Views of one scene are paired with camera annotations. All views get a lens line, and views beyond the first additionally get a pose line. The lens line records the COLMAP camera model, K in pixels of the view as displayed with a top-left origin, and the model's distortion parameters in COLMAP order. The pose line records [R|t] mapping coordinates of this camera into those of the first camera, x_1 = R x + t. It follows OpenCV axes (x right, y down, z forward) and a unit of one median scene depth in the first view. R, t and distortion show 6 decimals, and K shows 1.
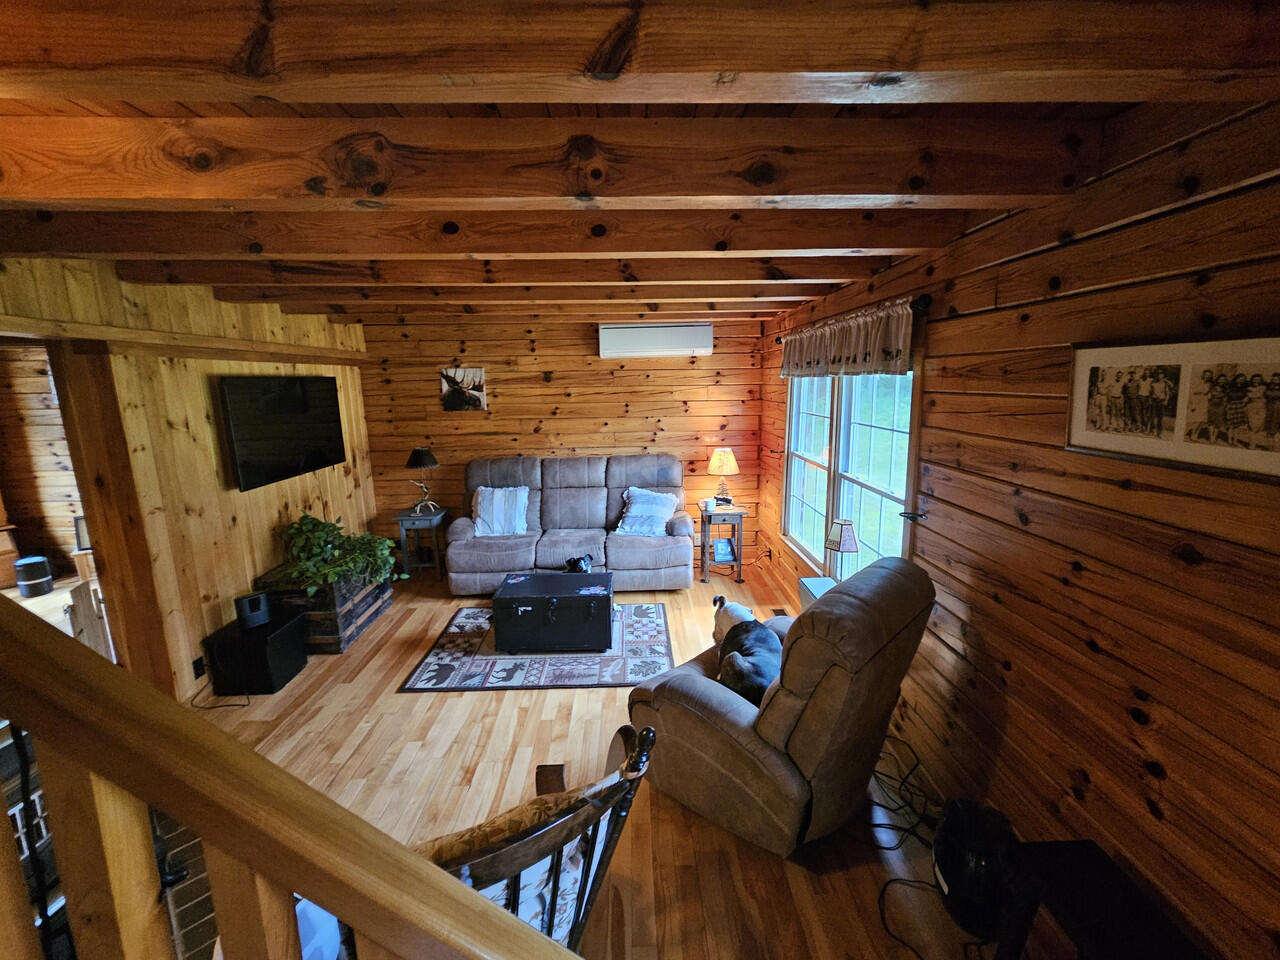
lens RADIAL K [[528.2, 0, 641.0], [0, 528.2, 476.8], [0, 0, 1]] dist [0.000001, 0.000149]
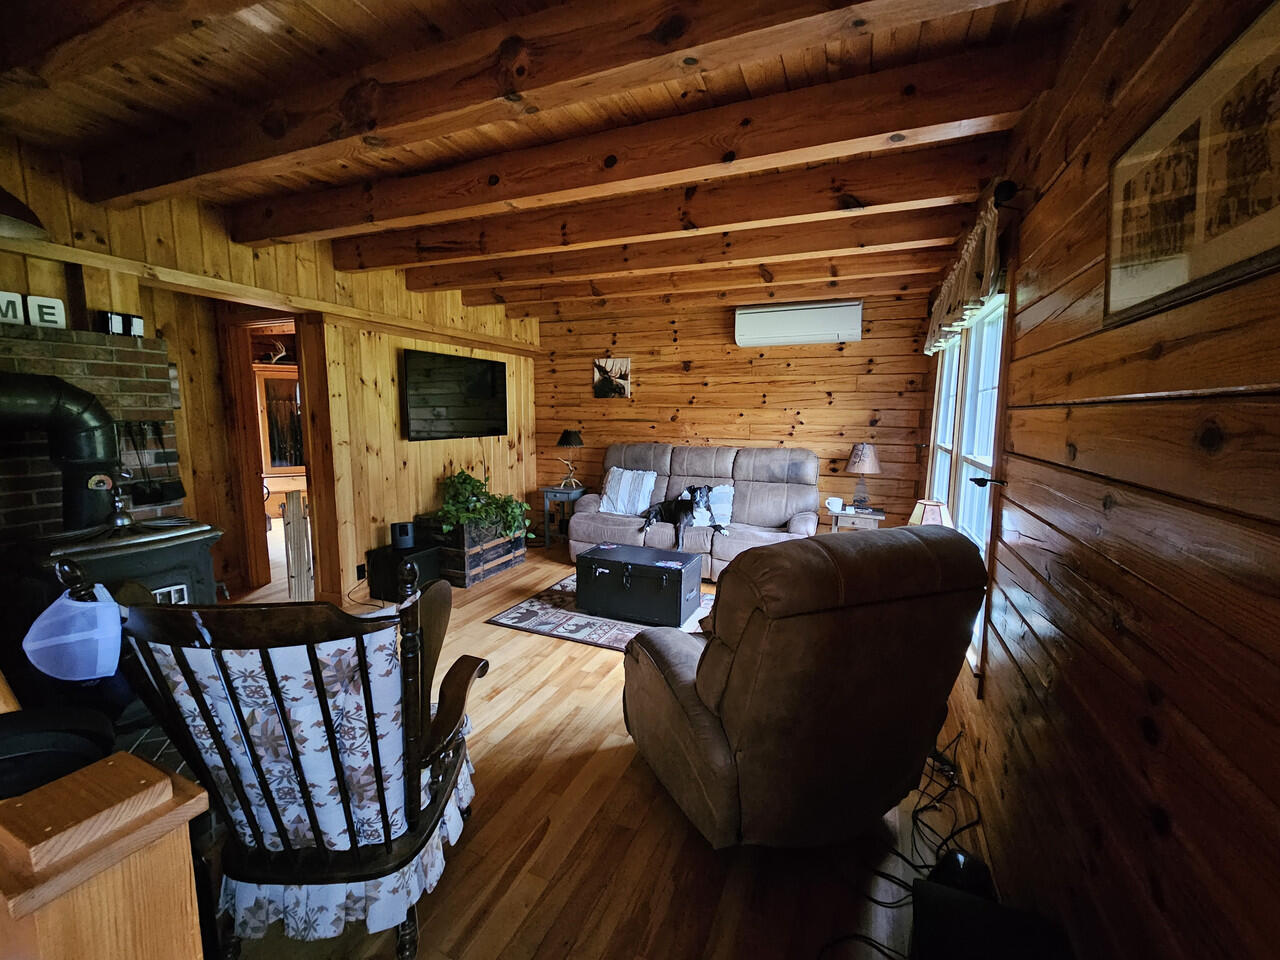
lens RADIAL K [[528.2, 0, 639.6], [0, 528.2, 477.4], [0, 0, 1]] dist [0.000001, 0.000149]
pose [[0.909537, 0.079239, -0.407999, 0.236306], [-0.101566, 0.994271, -0.033316, 0.091332], [0.403022, 0.071741, 0.912374, 0.074868]]
